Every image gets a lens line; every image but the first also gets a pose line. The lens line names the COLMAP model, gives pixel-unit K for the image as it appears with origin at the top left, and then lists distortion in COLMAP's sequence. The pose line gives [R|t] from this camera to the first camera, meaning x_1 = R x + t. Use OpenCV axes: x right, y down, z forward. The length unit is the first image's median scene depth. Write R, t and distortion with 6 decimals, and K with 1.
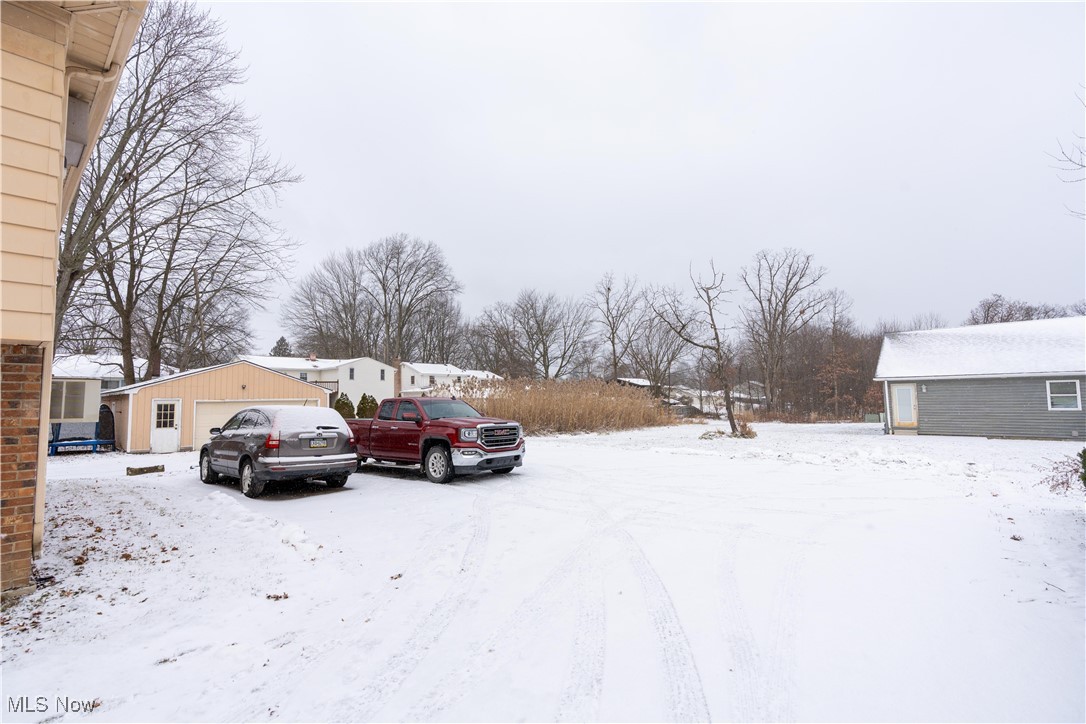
lens RADIAL K [[484.1, 0, 548.2], [0, 484.1, 368.1], [0, 0, 1]] dist [0.000934, 0.000031]
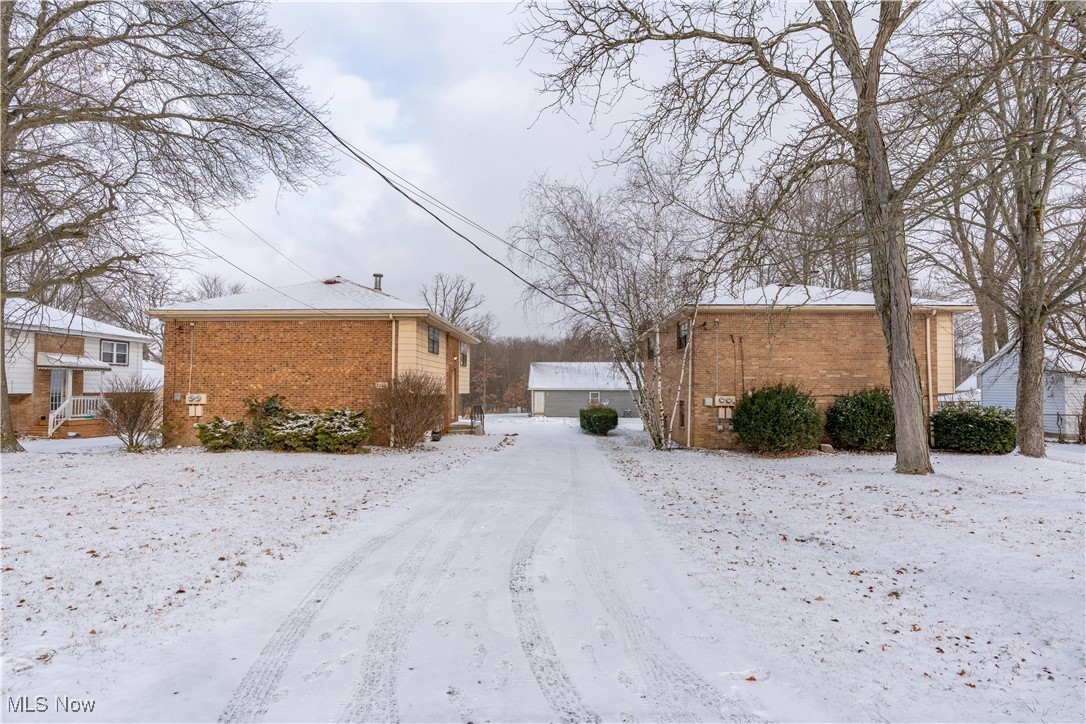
lens RADIAL K [[625.9, 0, 543.0], [0, 625.9, 362.0], [0, 0, 1]] dist [0.003204, 0.001139]
pose [[0.768892, 0.038659, 0.638208, -0.379750], [-0.052131, 0.998638, 0.002313, -0.040337], [-0.637249, -0.035049, 0.769860, -0.414254]]
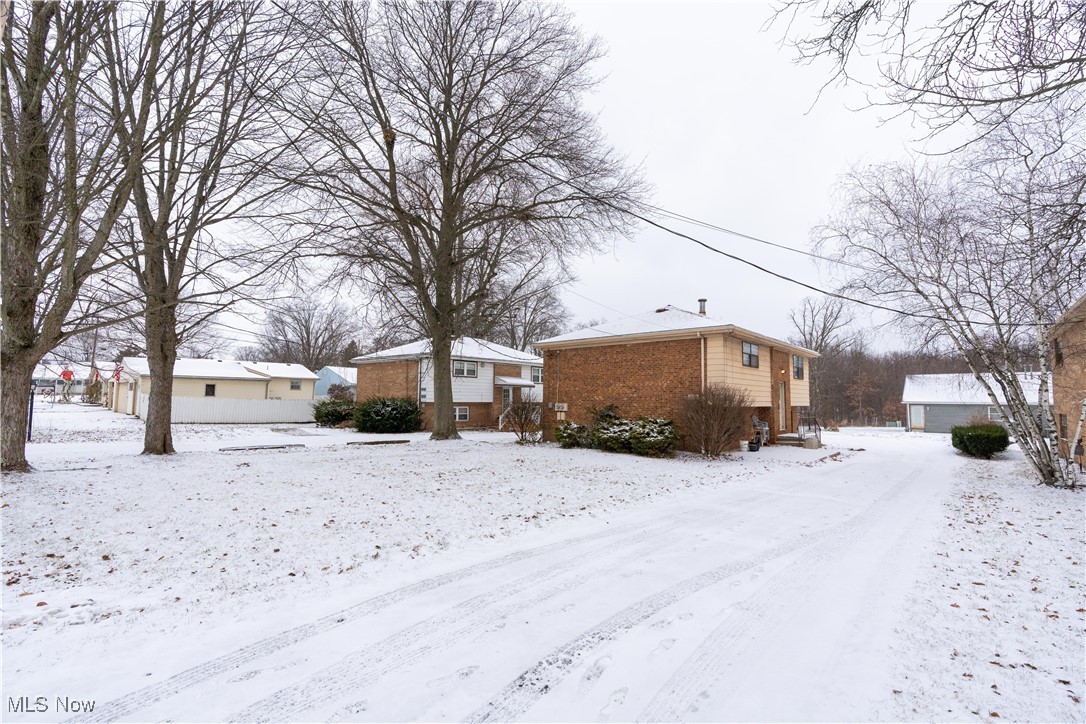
lens RADIAL K [[491.5, 0, 539.7], [0, 491.5, 365.2], [0, 0, 1]] dist [-0.002366, -0.000561]
pose [[0.999828, 0.018303, -0.003032, -0.311101], [-0.018313, 0.999827, -0.003363, -0.038658], [0.002970, 0.003418, 0.999990, -0.388820]]
